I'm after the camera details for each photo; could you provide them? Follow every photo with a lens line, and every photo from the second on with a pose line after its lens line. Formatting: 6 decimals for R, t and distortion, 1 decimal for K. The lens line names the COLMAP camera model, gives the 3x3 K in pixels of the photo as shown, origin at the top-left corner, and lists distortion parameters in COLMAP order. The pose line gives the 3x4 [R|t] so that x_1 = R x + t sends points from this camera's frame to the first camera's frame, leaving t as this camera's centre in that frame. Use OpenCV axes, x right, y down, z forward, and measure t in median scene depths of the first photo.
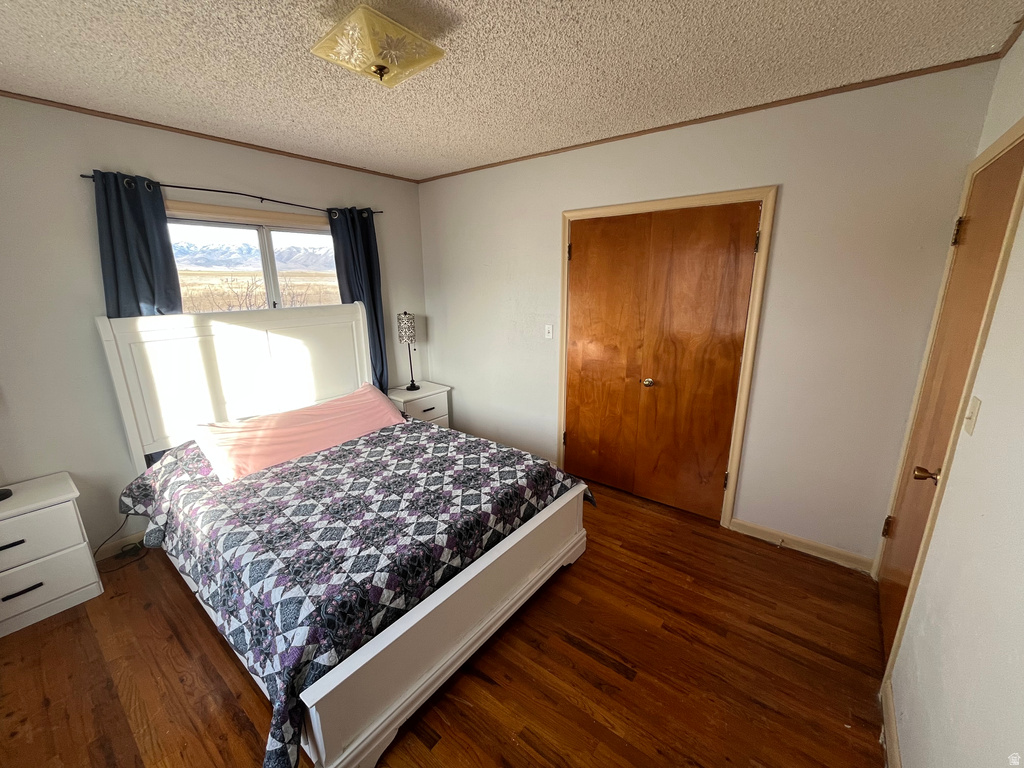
lens RADIAL K [[413.2, 0, 512.0], [0, 413.2, 384.0], [0, 0, 1]] dist [-0.001336, -0.000638]
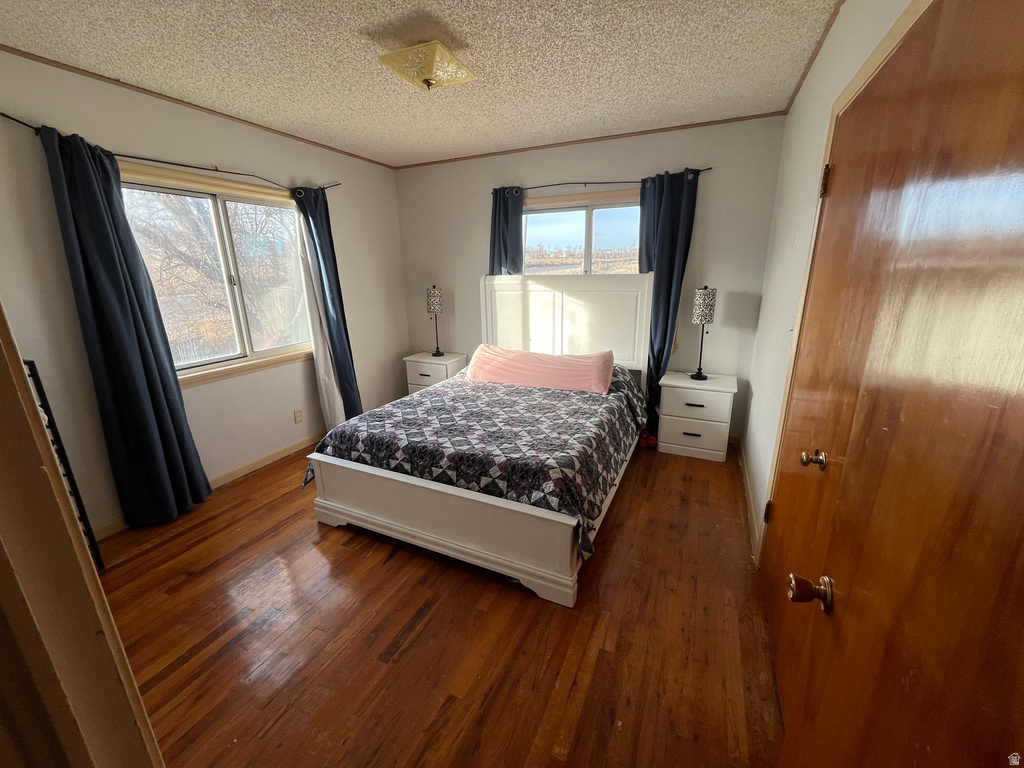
lens RADIAL K [[413.2, 0, 512.0], [0, 413.2, 384.0], [0, 0, 1]] dist [-0.001336, -0.000638]
pose [[0.228741, 0.271827, -0.934766, 0.798629], [-0.229000, 0.948303, 0.219726, -0.128249], [0.946169, 0.163801, 0.279164, 0.674543]]
